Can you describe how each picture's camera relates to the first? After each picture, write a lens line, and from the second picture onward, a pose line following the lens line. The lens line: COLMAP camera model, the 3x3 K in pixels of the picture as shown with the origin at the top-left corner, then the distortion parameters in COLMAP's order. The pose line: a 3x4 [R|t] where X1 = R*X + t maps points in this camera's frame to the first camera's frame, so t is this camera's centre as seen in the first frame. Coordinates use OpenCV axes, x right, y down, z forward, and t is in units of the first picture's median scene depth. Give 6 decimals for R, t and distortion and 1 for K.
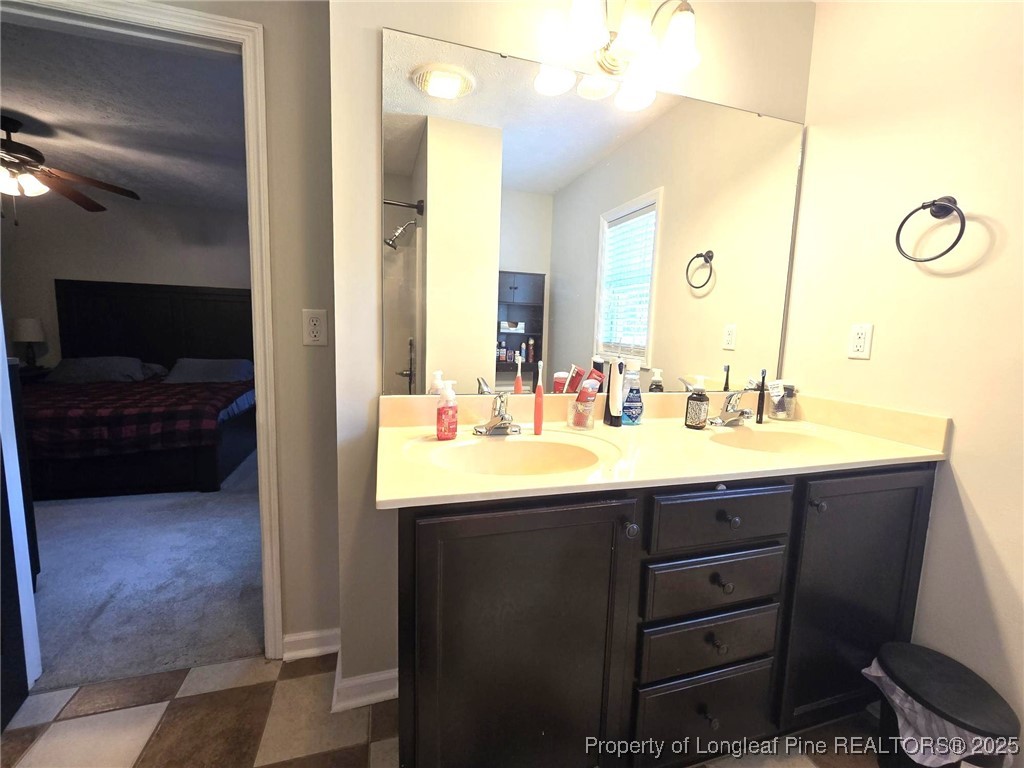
lens RADIAL K [[419.4, 0, 505.8], [0, 419.4, 381.0], [0, 0, 1]] dist [0.001420, -0.001463]
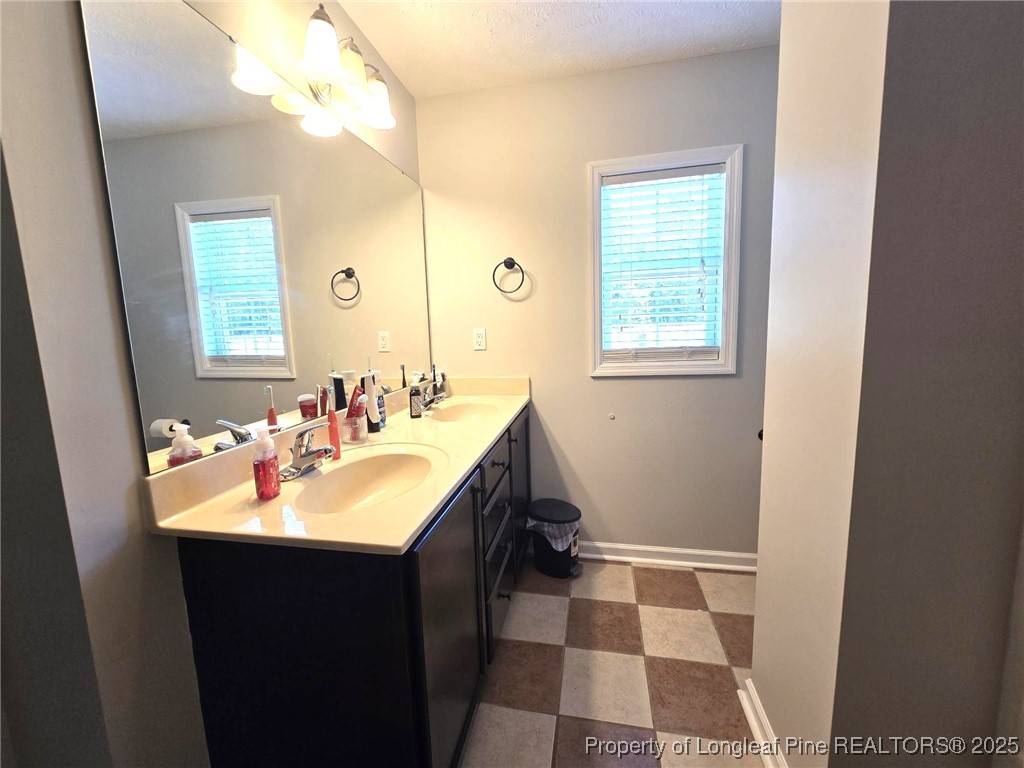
lens RADIAL K [[419.4, 0, 505.9], [0, 419.4, 383.4], [0, 0, 1]] dist [0.001420, -0.001463]
pose [[0.460574, -0.167822, 0.871612, -0.511759], [0.153497, 0.982228, 0.108010, -0.083256], [-0.874249, 0.084044, 0.478149, 0.154574]]
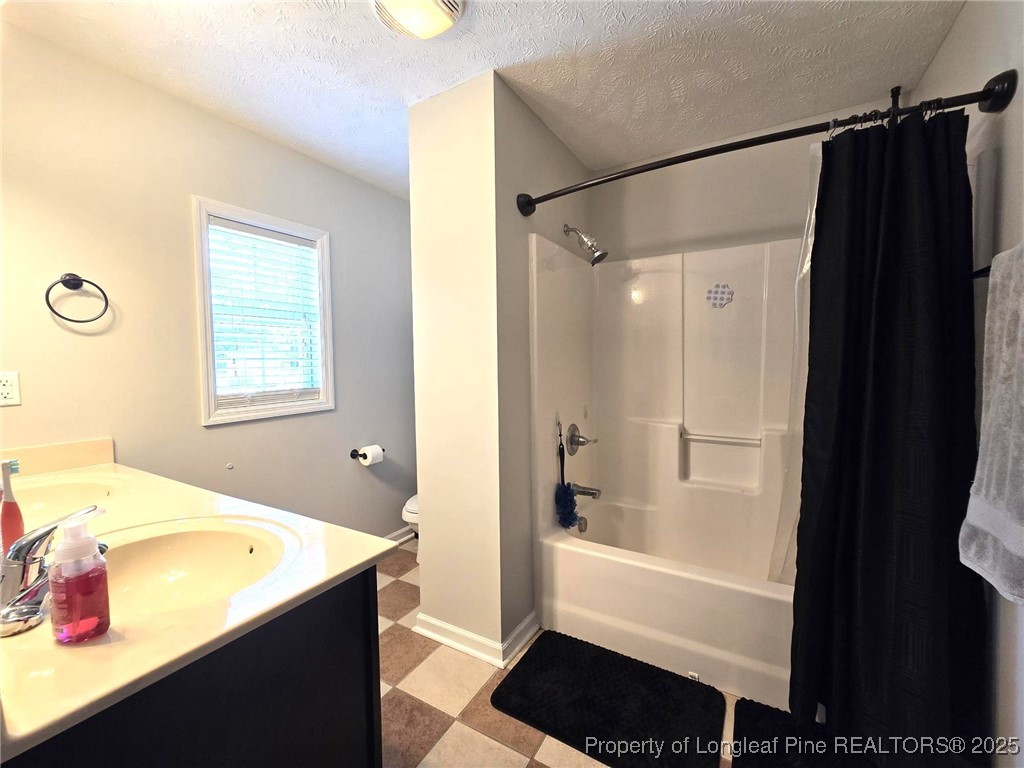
lens RADIAL K [[419.4, 0, 512.8], [0, 419.4, 383.7], [0, 0, 1]] dist [0.001420, -0.001463]
pose [[-0.689762, -0.057873, 0.721719, -0.691216], [0.081292, 0.984308, 0.156622, -0.159494], [-0.719458, 0.166702, -0.674234, 0.767044]]
